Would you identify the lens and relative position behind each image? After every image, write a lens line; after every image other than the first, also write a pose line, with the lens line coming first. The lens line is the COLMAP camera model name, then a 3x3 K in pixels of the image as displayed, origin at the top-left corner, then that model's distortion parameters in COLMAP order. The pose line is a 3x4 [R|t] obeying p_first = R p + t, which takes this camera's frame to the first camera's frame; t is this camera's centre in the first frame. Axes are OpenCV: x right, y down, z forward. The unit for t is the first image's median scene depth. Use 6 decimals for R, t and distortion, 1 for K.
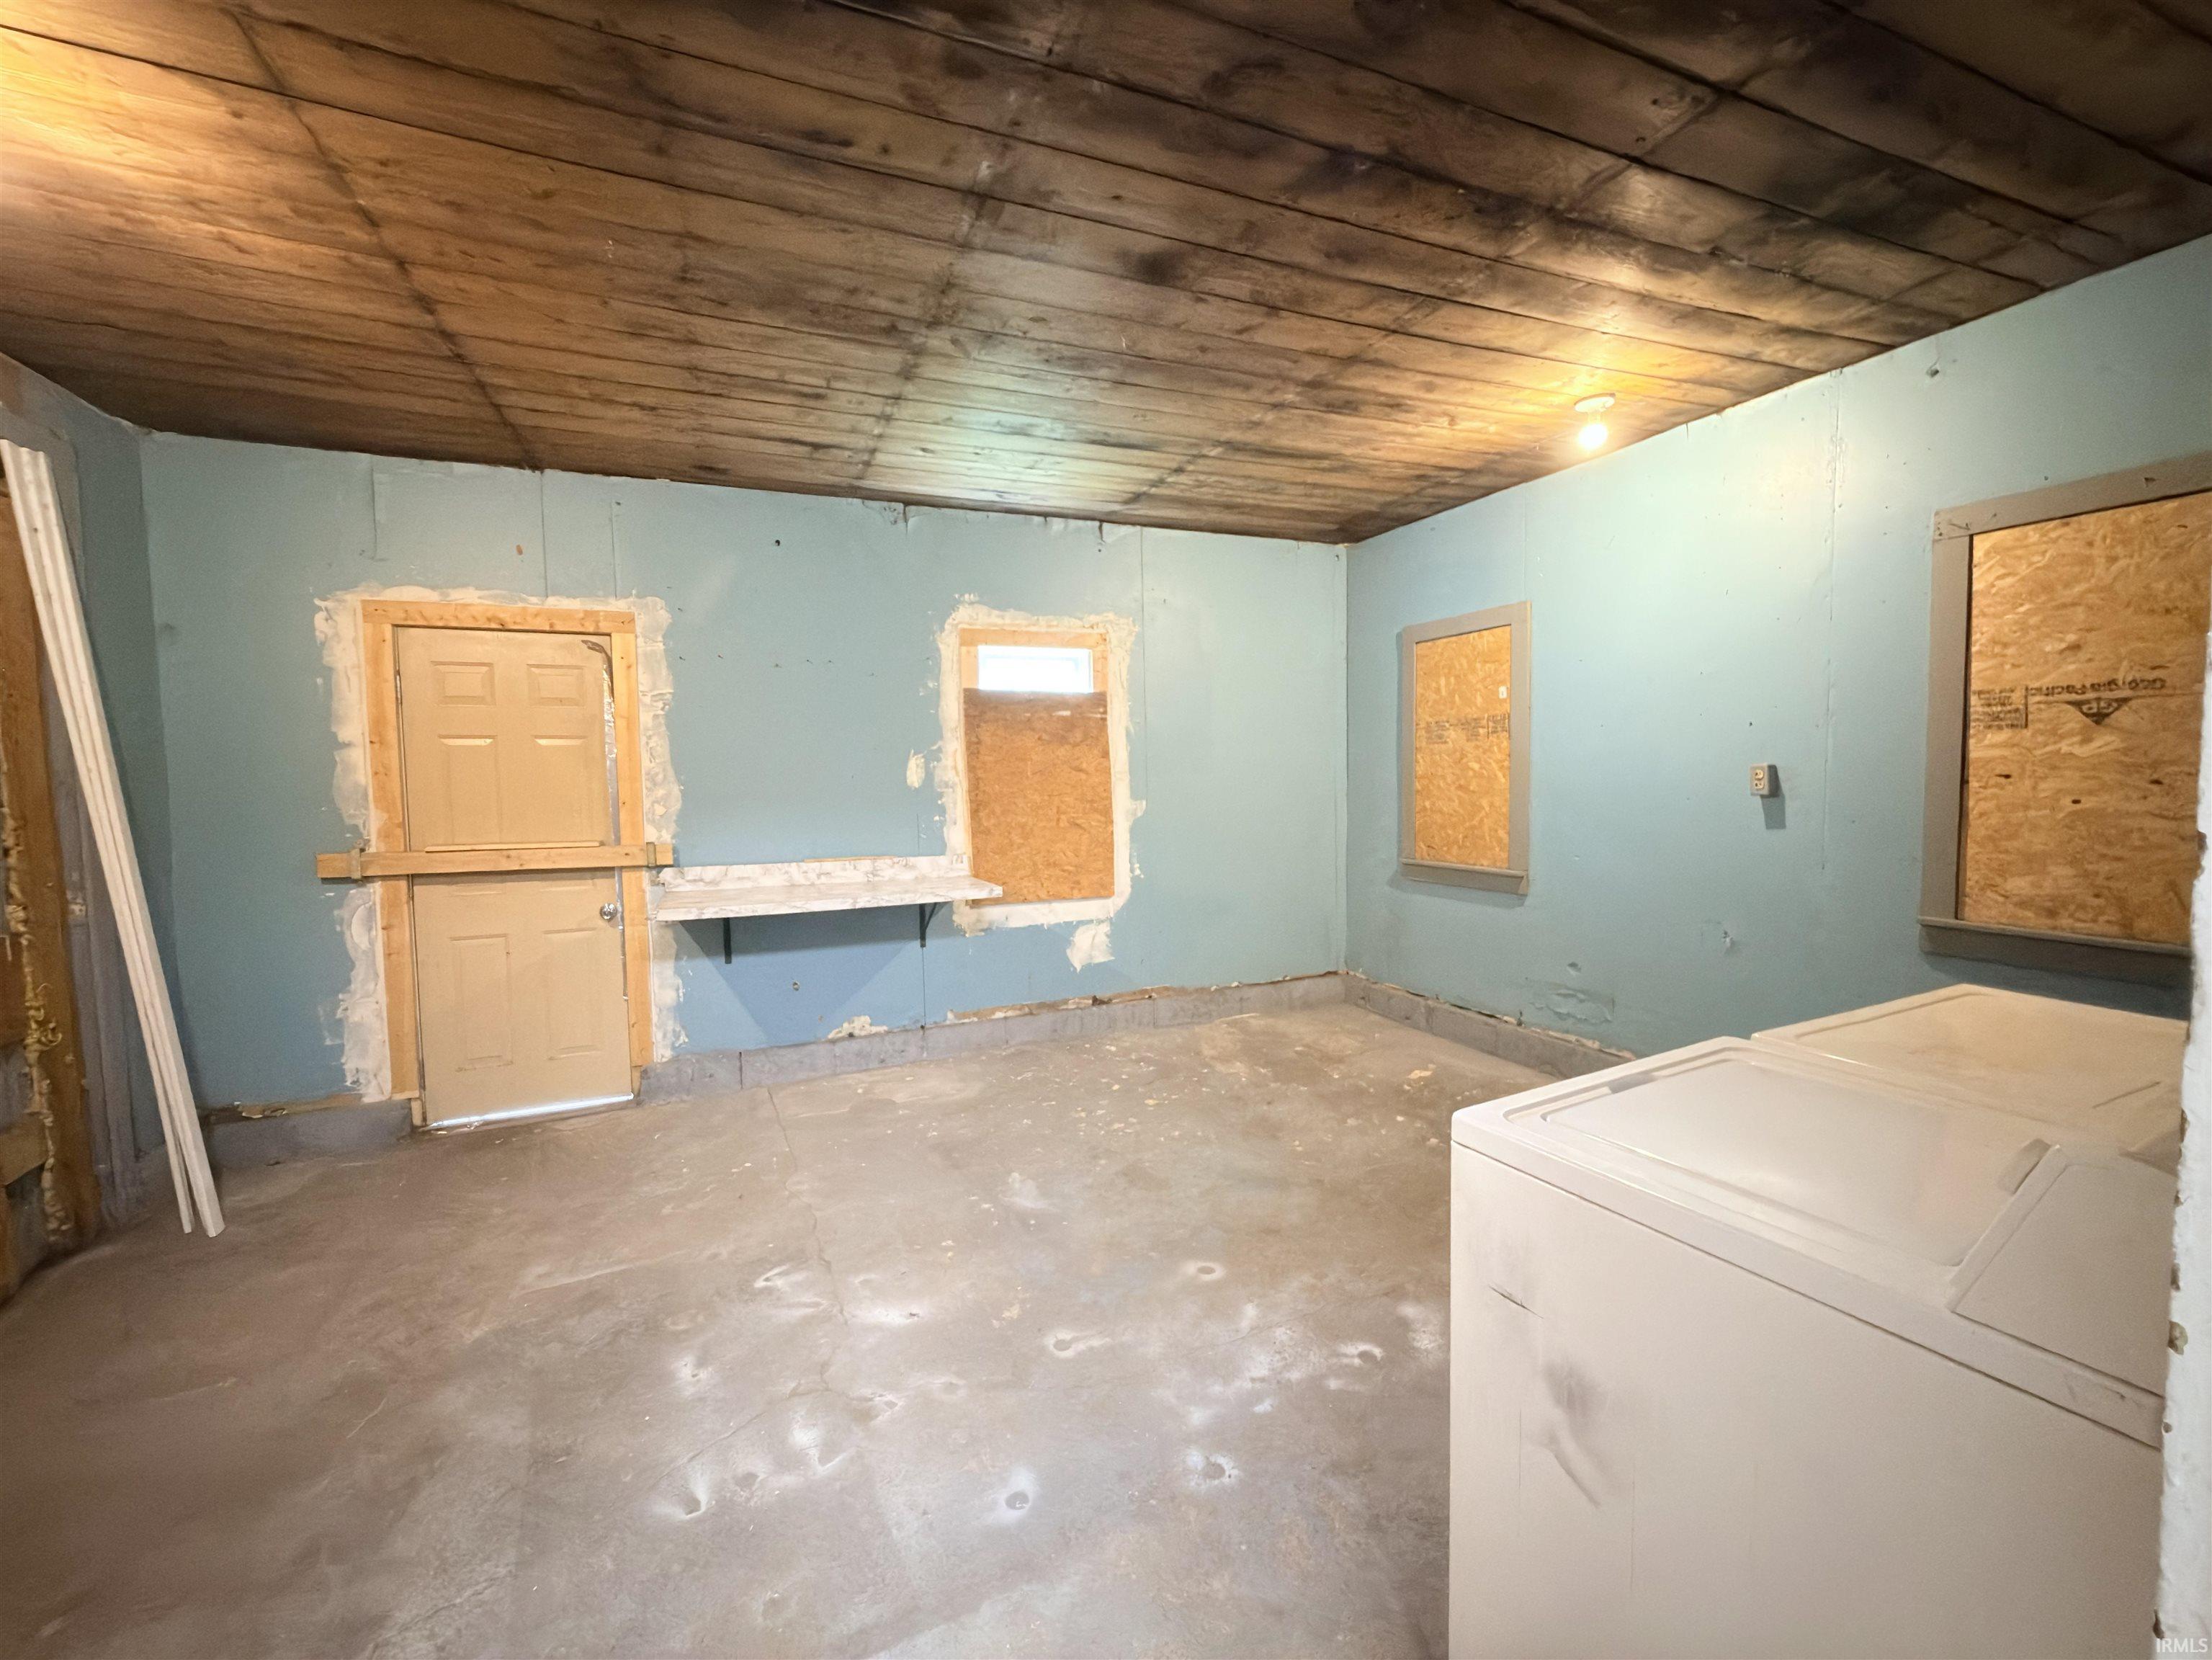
lens RADIAL K [[886.2, 0, 1107.4], [0, 886.2, 829.9], [0, 0, 1]] dist [0.001226, 0.000819]
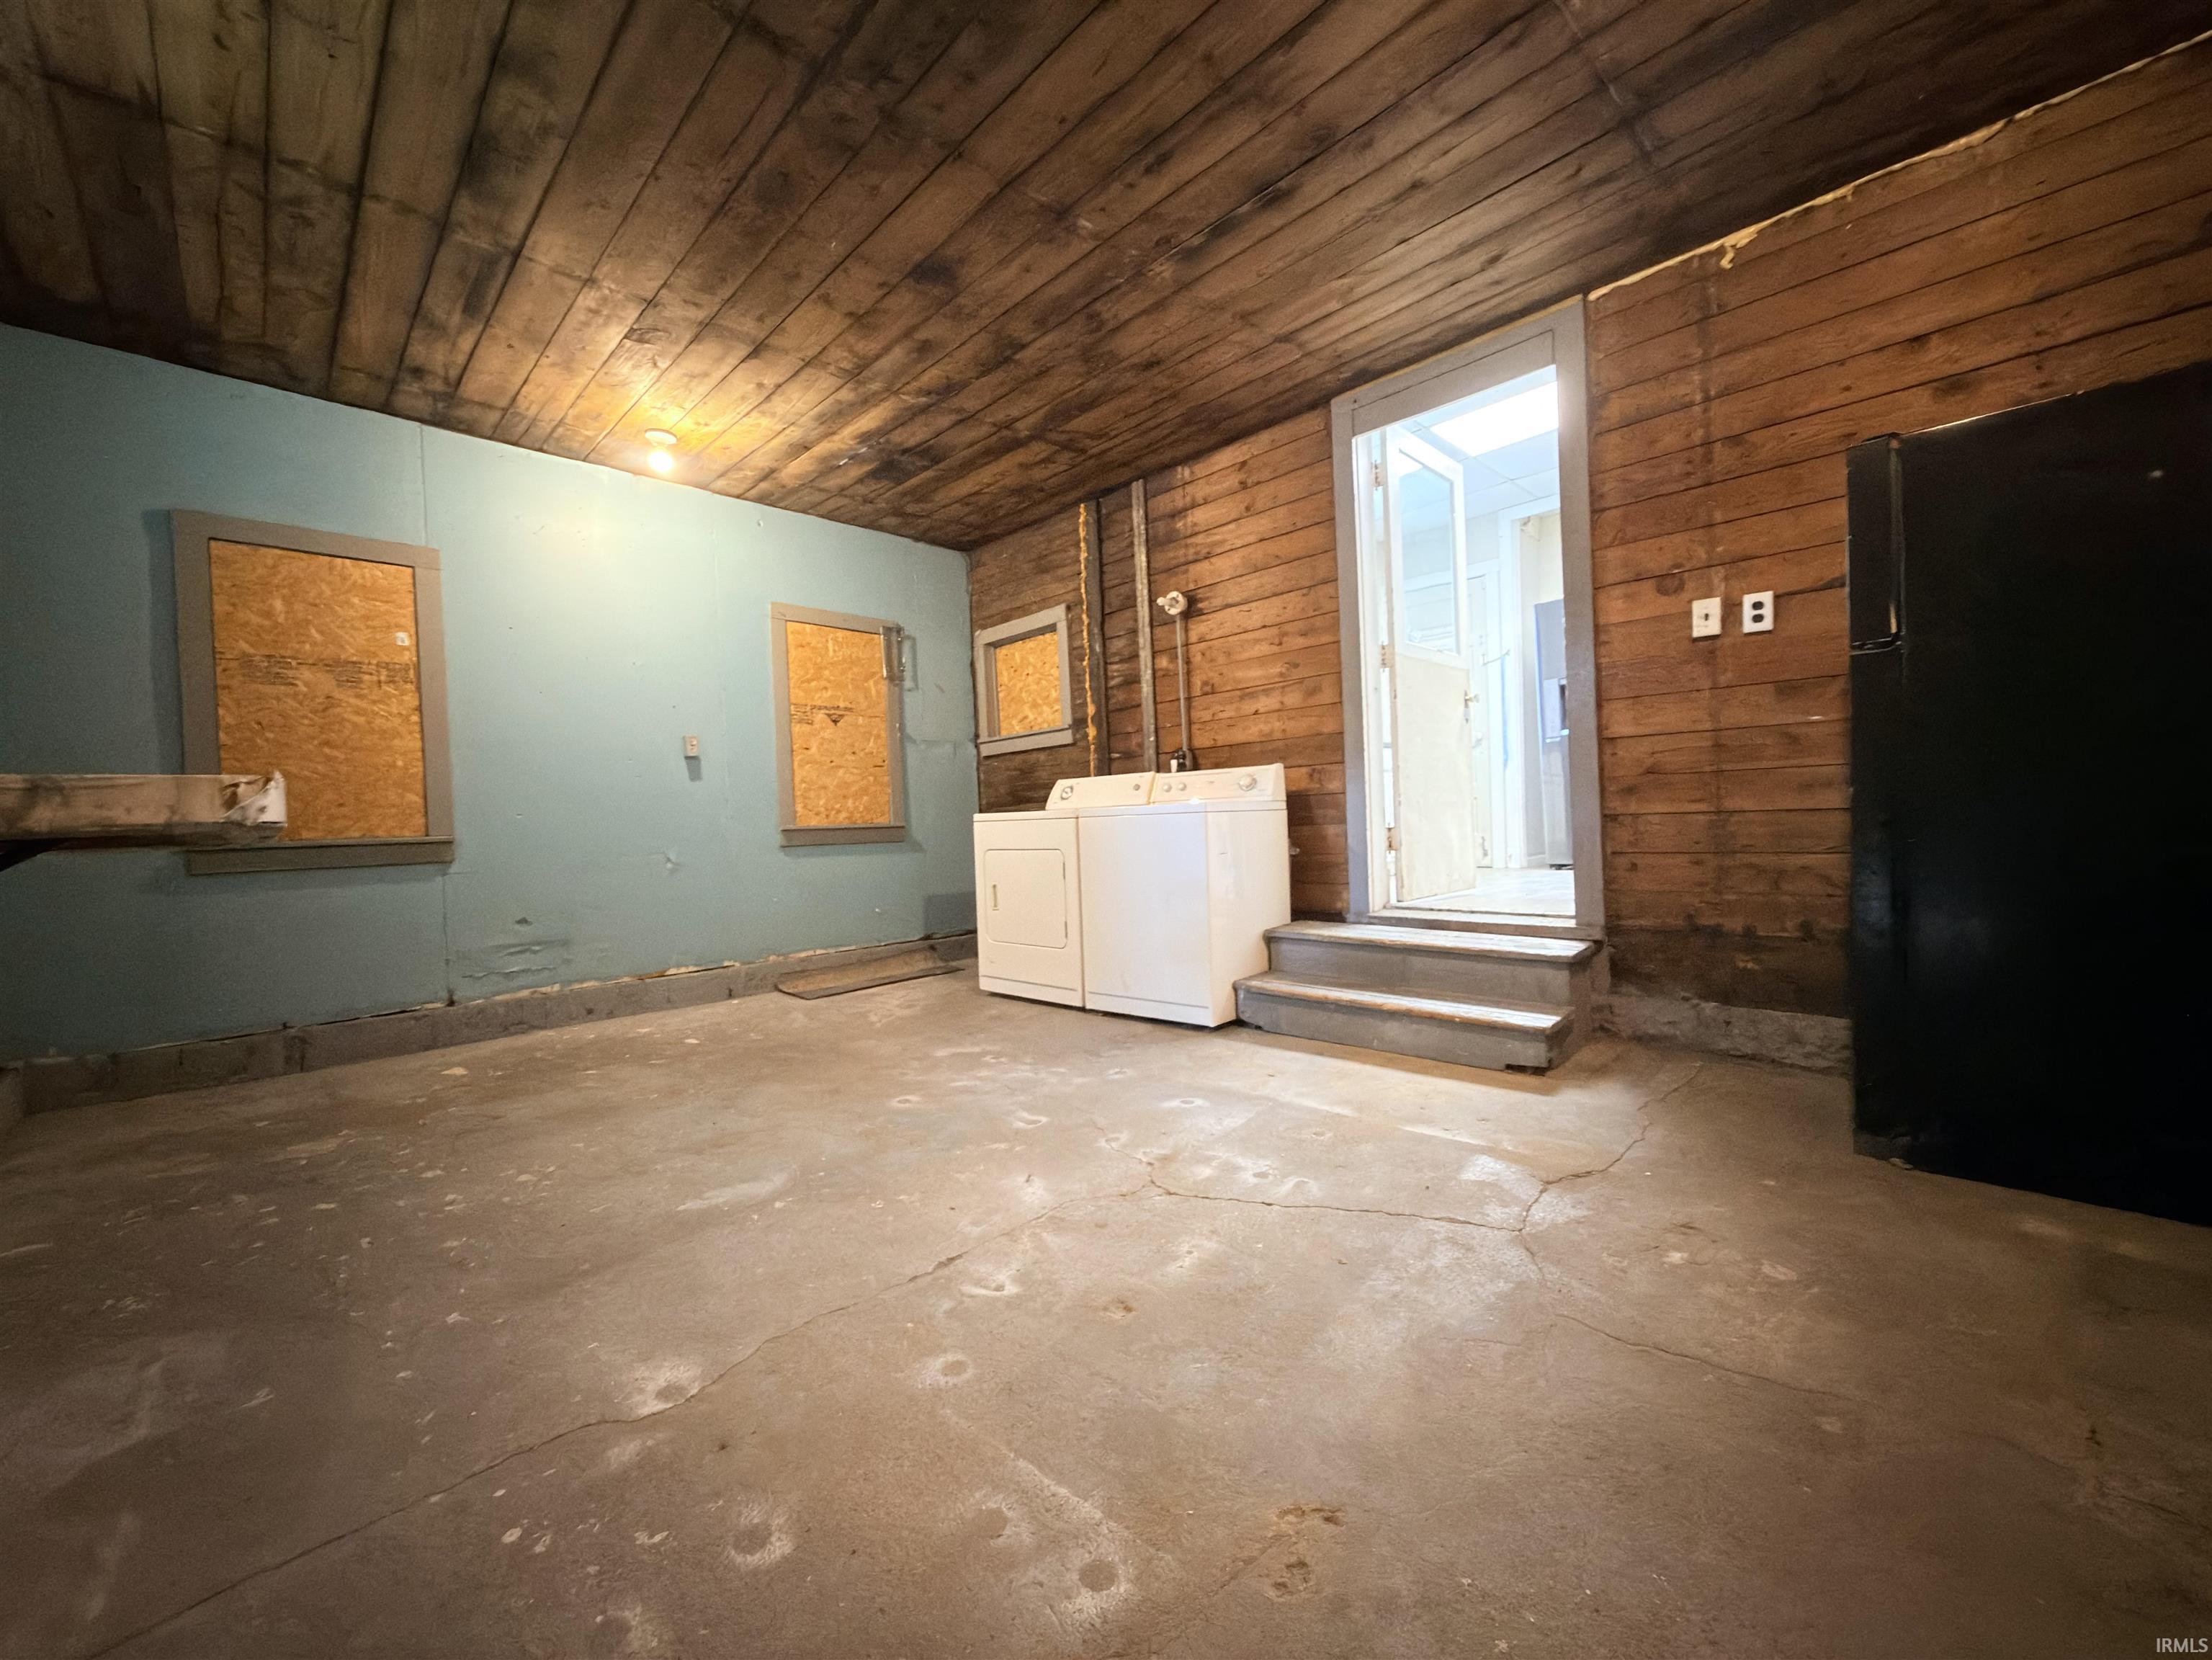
lens RADIAL K [[886.2, 0, 1108.6], [0, 886.2, 829.4], [0, 0, 1]] dist [0.001226, 0.000819]
pose [[-0.366341, 0.026039, 0.930116, -1.086921], [0.106350, 0.994229, 0.014054, 0.167070], [-0.924383, 0.104067, -0.366996, 1.176394]]
